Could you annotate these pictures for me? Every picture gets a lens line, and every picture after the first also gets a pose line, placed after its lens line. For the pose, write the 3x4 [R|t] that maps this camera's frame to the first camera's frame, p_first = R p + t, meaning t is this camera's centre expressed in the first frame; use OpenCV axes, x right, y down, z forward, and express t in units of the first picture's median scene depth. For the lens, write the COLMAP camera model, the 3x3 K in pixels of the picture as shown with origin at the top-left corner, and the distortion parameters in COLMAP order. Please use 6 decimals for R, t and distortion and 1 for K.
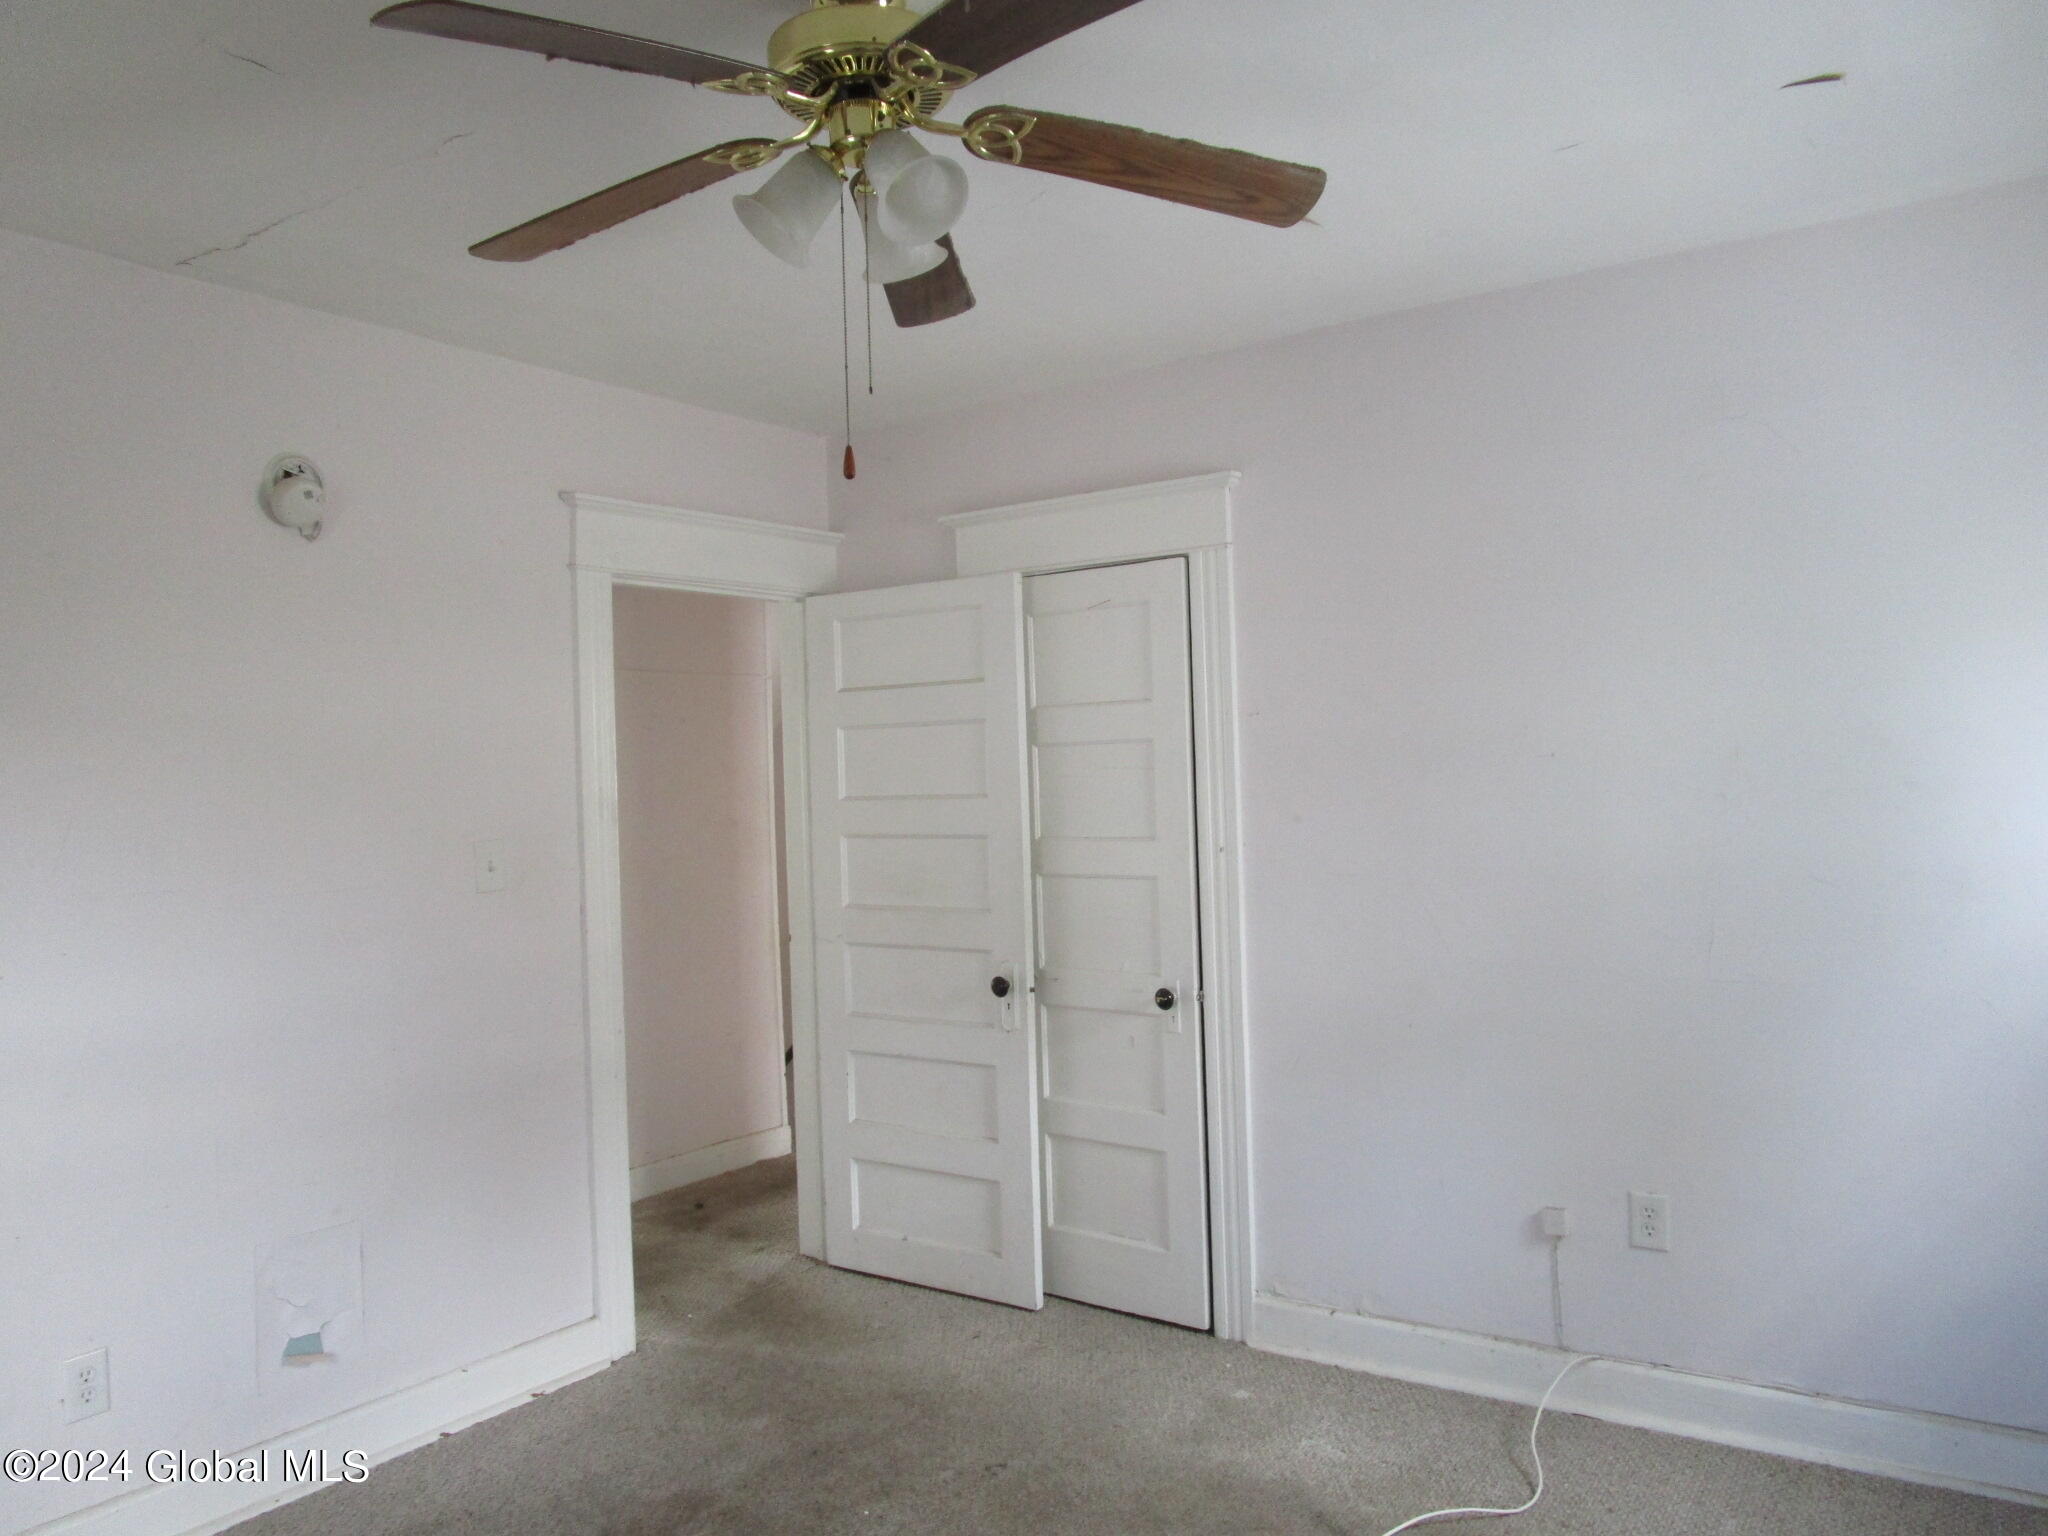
lens RADIAL K [[1459.4, 0, 1031.7], [0, 1459.4, 769.6], [0, 0, 1]] dist [-0.025849, 0.006927]
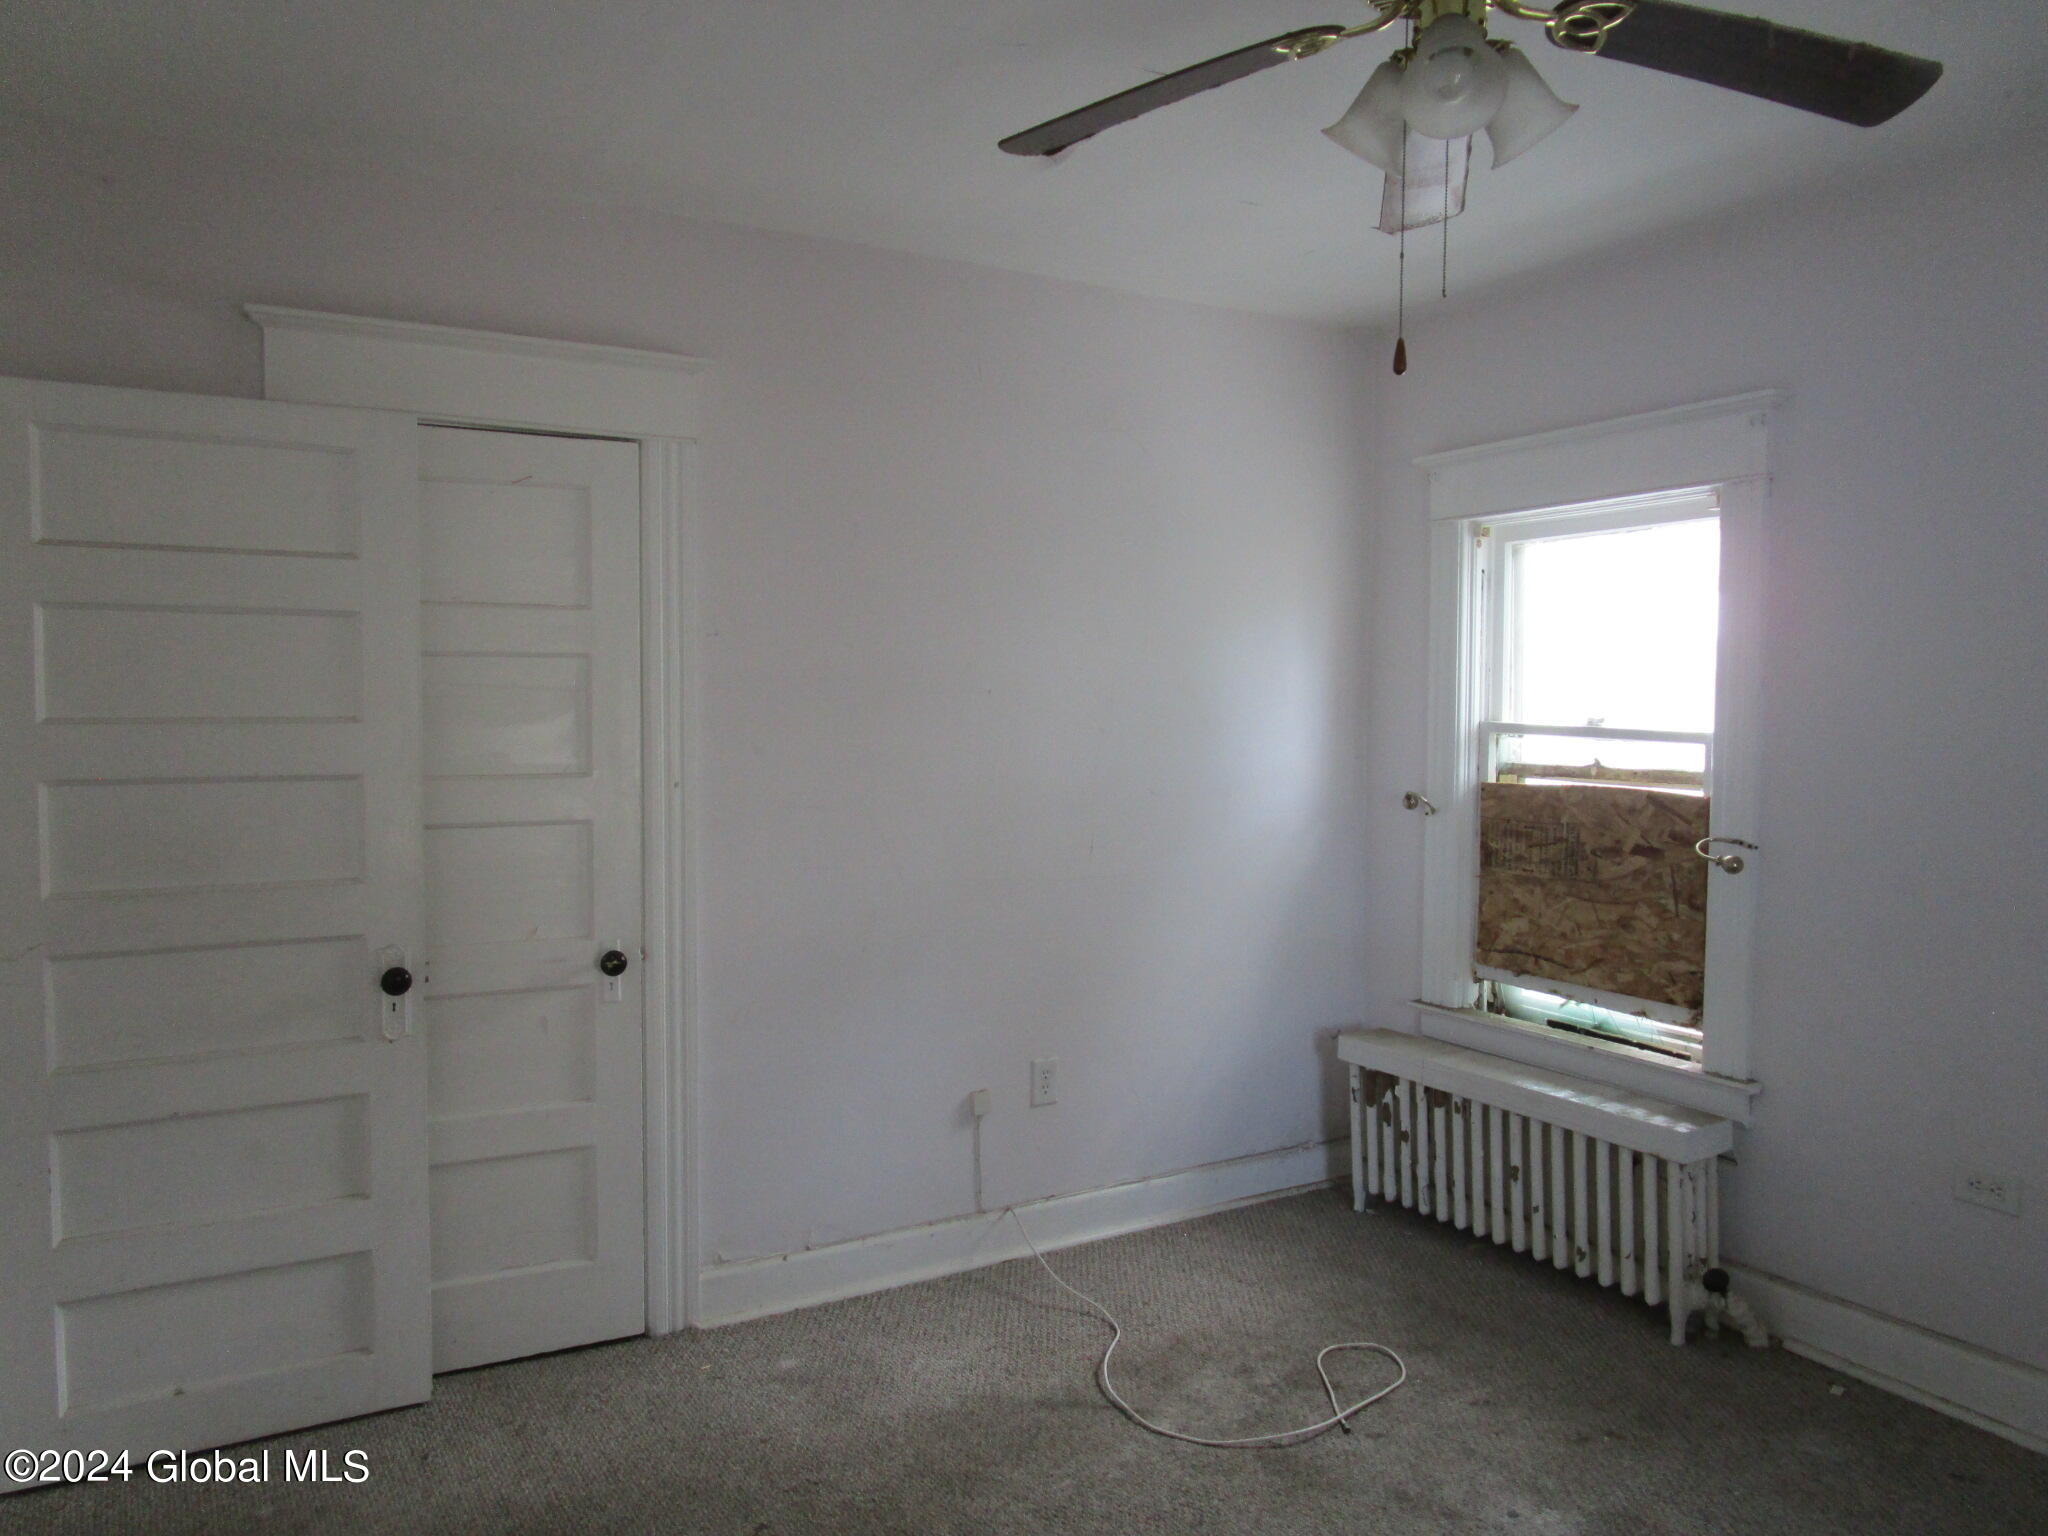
lens RADIAL K [[1459.4, 0, 1028.5], [0, 1459.4, 766.8], [0, 0, 1]] dist [-0.025849, 0.006927]
pose [[0.426336, -0.012230, 0.904482, -0.577994], [-0.019550, 0.999550, 0.022731, 0.019768], [-0.904354, -0.027373, 0.425905, 0.433209]]
